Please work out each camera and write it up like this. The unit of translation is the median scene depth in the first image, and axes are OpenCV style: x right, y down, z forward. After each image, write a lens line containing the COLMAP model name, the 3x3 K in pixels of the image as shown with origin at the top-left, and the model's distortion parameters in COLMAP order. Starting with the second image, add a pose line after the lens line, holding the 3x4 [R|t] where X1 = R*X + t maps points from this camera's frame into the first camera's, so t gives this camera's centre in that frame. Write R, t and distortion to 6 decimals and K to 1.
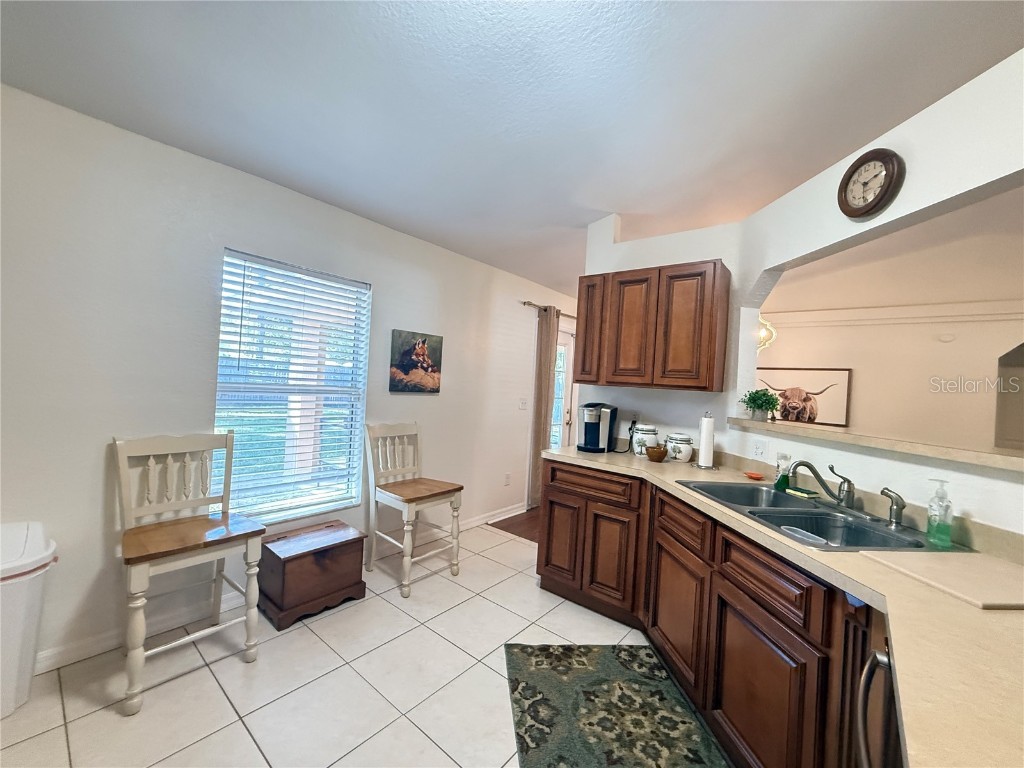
lens RADIAL K [[409.3, 0, 507.2], [0, 409.3, 383.3], [0, 0, 1]] dist [-0.001415, 0.000396]
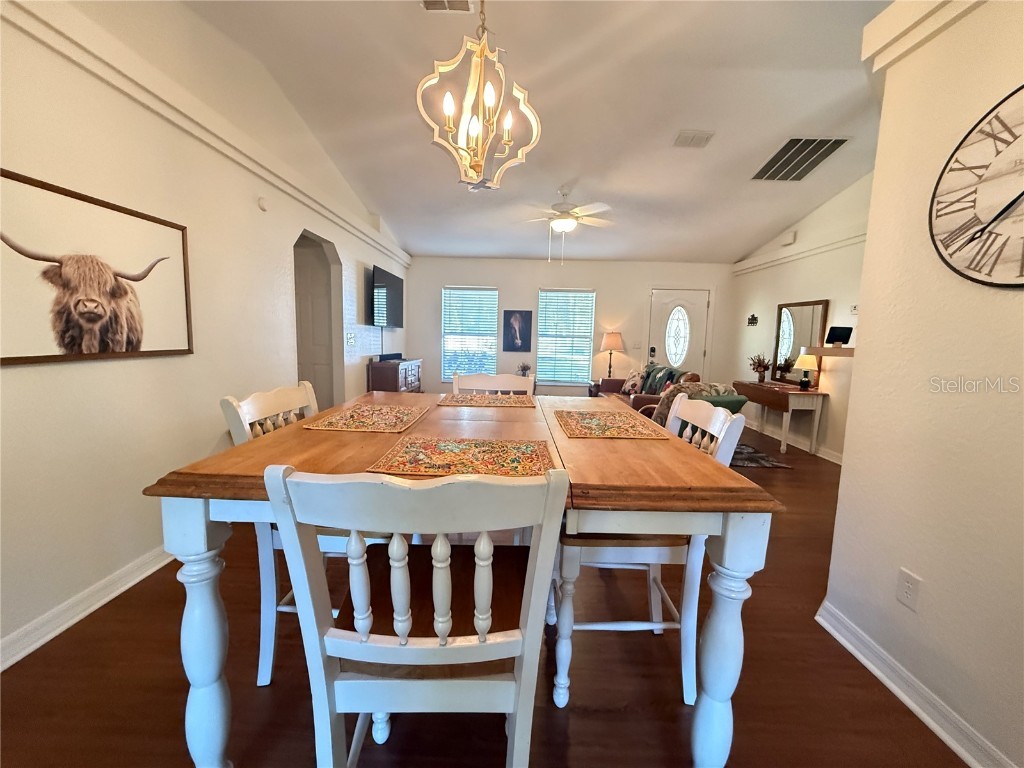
lens RADIAL K [[409.3, 0, 513.1], [0, 409.3, 385.8], [0, 0, 1]] dist [-0.001415, 0.000396]
pose [[-0.629455, -0.174372, 0.757219, 0.217822], [-0.074926, 0.983575, 0.164213, 0.035245], [-0.773416, 0.046629, -0.632181, 0.965253]]
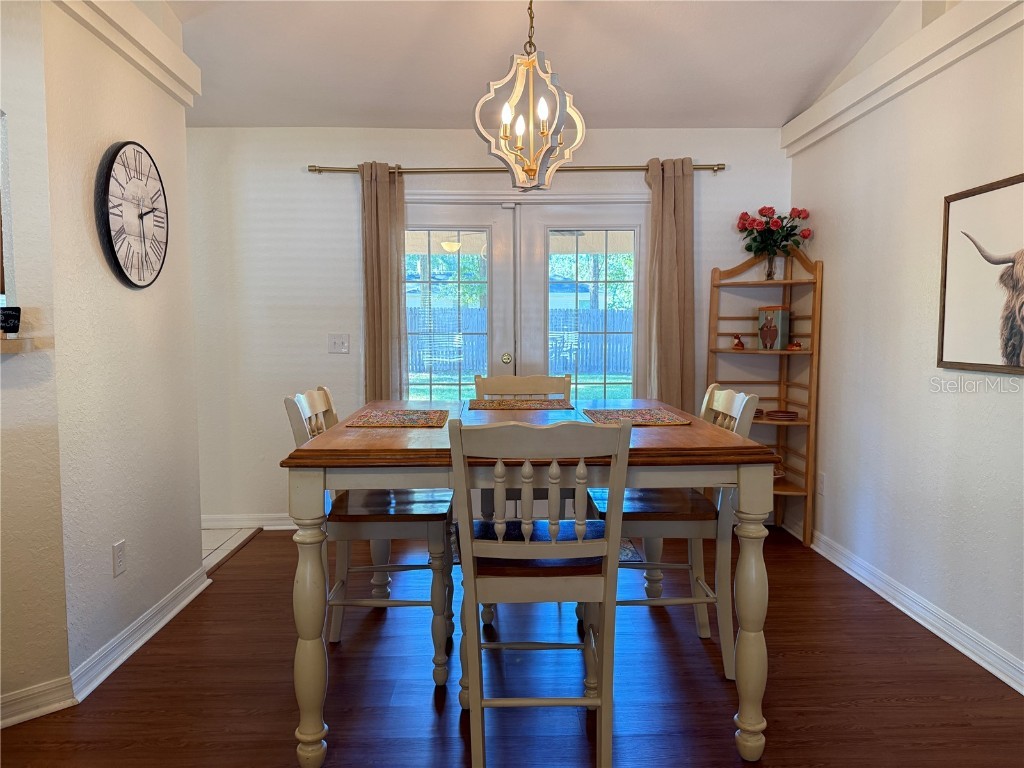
lens RADIAL K [[721.0, 0, 511.4], [0, 721.0, 388.5], [0, 0, 1]] dist [0.042863, -0.050858]
pose [[0.663598, -0.000083, -0.748089, 0.848811], [0.052002, 0.997586, 0.046018, 0.065801], [0.746280, -0.069439, 0.662001, 0.434446]]
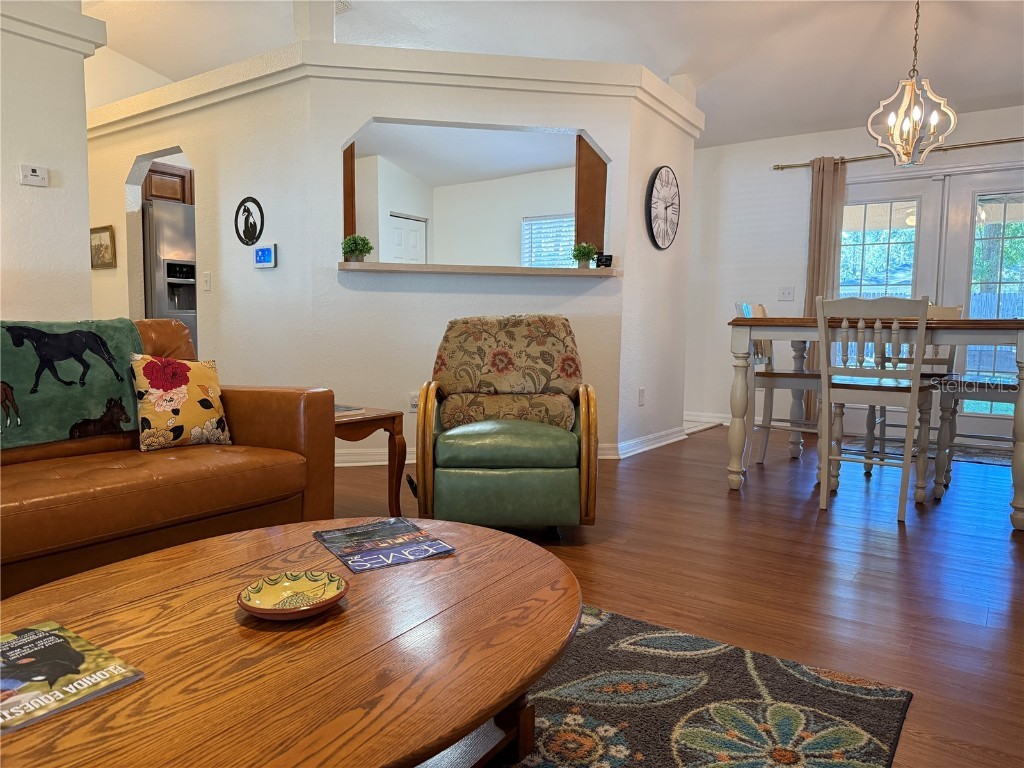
lens RADIAL K [[721.0, 0, 516.0], [0, 721.0, 393.7], [0, 0, 1]] dist [0.042863, -0.050858]
pose [[0.092922, 0.035075, -0.995055, 1.218648], [0.004410, 0.999355, 0.035638, 0.163153], [0.995664, -0.007700, 0.092707, 0.301768]]
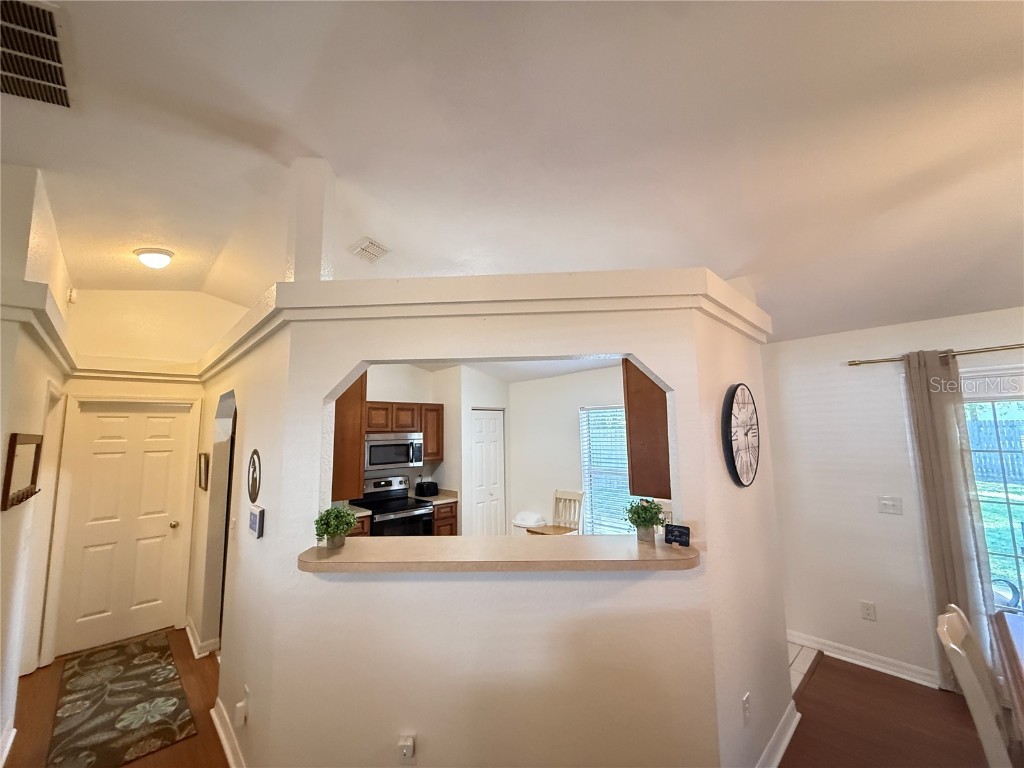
lens RADIAL K [[409.3, 0, 514.1], [0, 409.3, 380.5], [0, 0, 1]] dist [-0.001415, 0.000396]
pose [[-0.102119, -0.178443, -0.978637, 0.699377], [0.026520, 0.982942, -0.181995, -0.041686], [0.994419, -0.044539, -0.095645, 0.398407]]
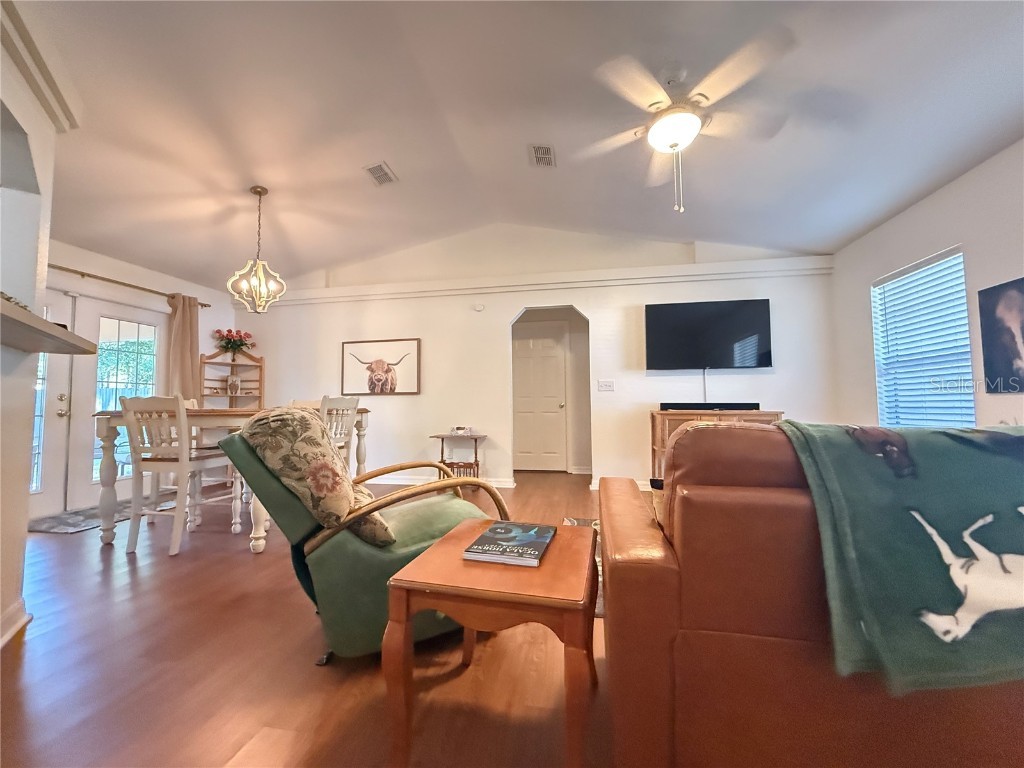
lens RADIAL K [[409.3, 0, 506.3], [0, 409.3, 380.1], [0, 0, 1]] dist [-0.001415, 0.000396]
pose [[0.863536, -0.038076, 0.502847, 0.479180], [0.059720, 0.997850, -0.026998, 0.107204], [-0.500738, 0.053343, 0.863954, -0.009335]]
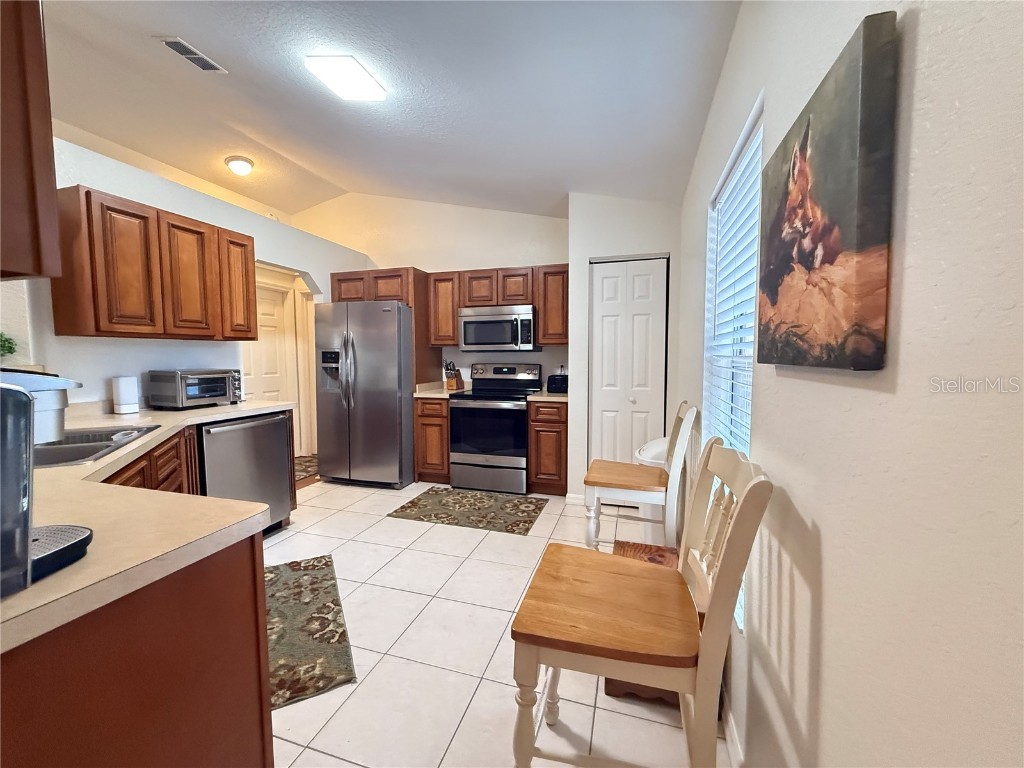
lens RADIAL K [[409.3, 0, 515.5], [0, 409.3, 382.8], [0, 0, 1]] dist [-0.001415, 0.000396]
pose [[-0.912338, -0.026573, -0.408574, 0.020668], [-0.042637, 0.998632, 0.030258, 0.015913], [0.407211, 0.045026, -0.912223, 0.747753]]
